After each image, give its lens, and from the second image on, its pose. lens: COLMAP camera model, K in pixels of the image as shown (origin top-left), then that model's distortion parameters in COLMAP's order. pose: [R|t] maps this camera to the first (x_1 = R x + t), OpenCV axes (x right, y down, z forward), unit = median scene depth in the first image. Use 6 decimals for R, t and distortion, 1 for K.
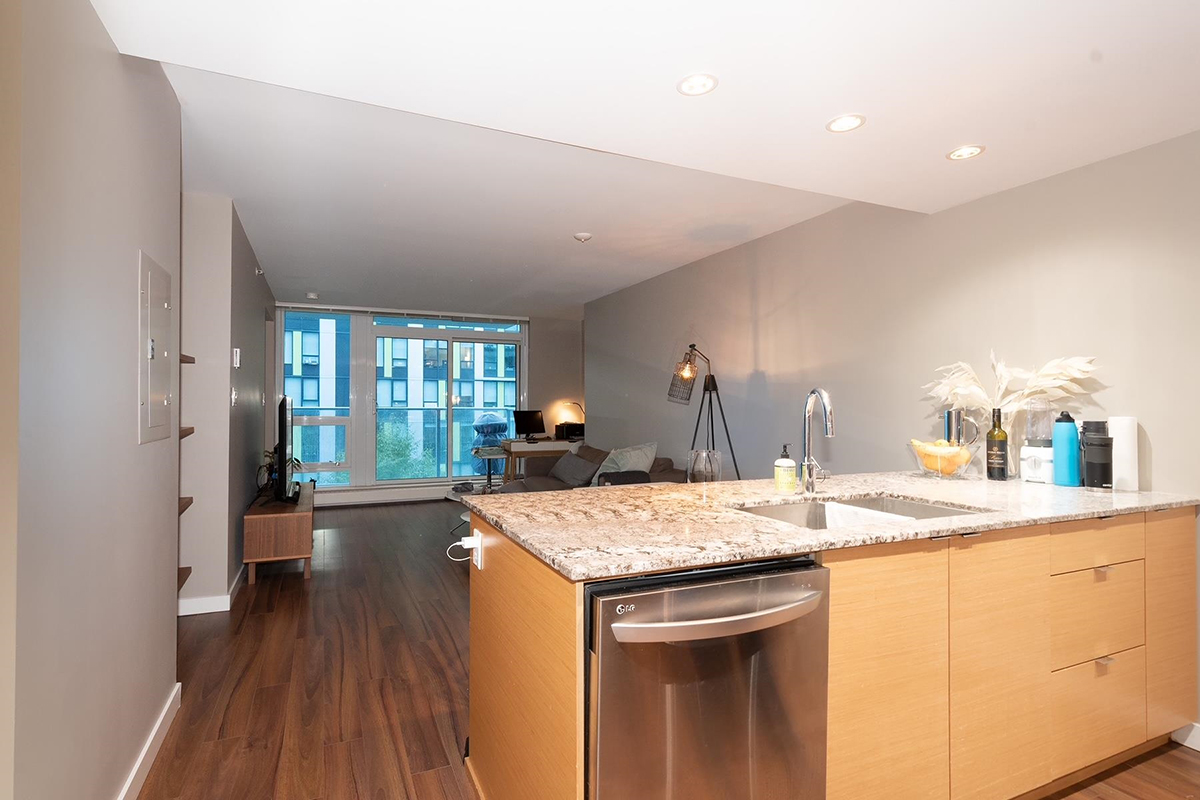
lens RADIAL K [[552.4, 0, 548.1], [0, 552.4, 405.2], [0, 0, 1]] dist [0.001509, 0.001266]
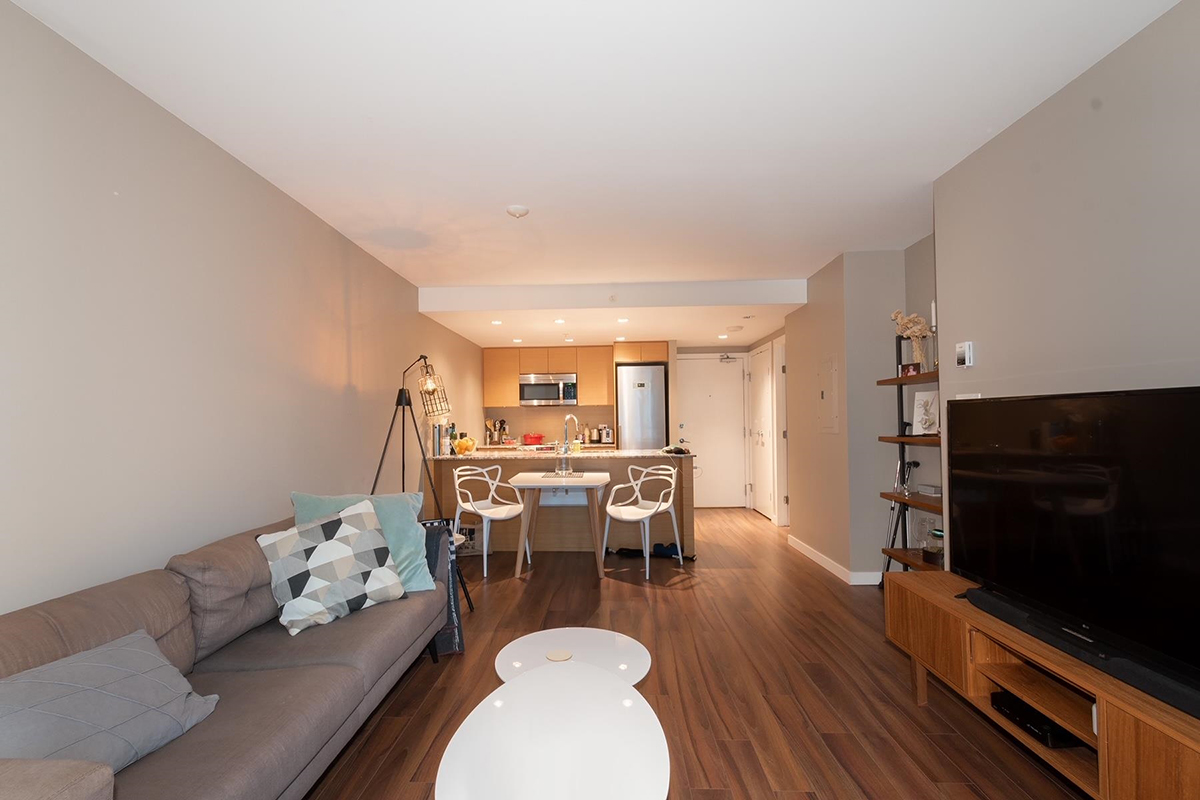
lens RADIAL K [[522.2, 0, 594.2], [0, 522.2, 411.3], [0, 0, 1]] dist [0.007579, -0.002853]
pose [[-0.915046, 0.014354, 0.403095, -0.173025], [0.008459, 0.999830, -0.016402, -0.000311], [-0.403261, -0.011599, -0.915011, 0.837154]]
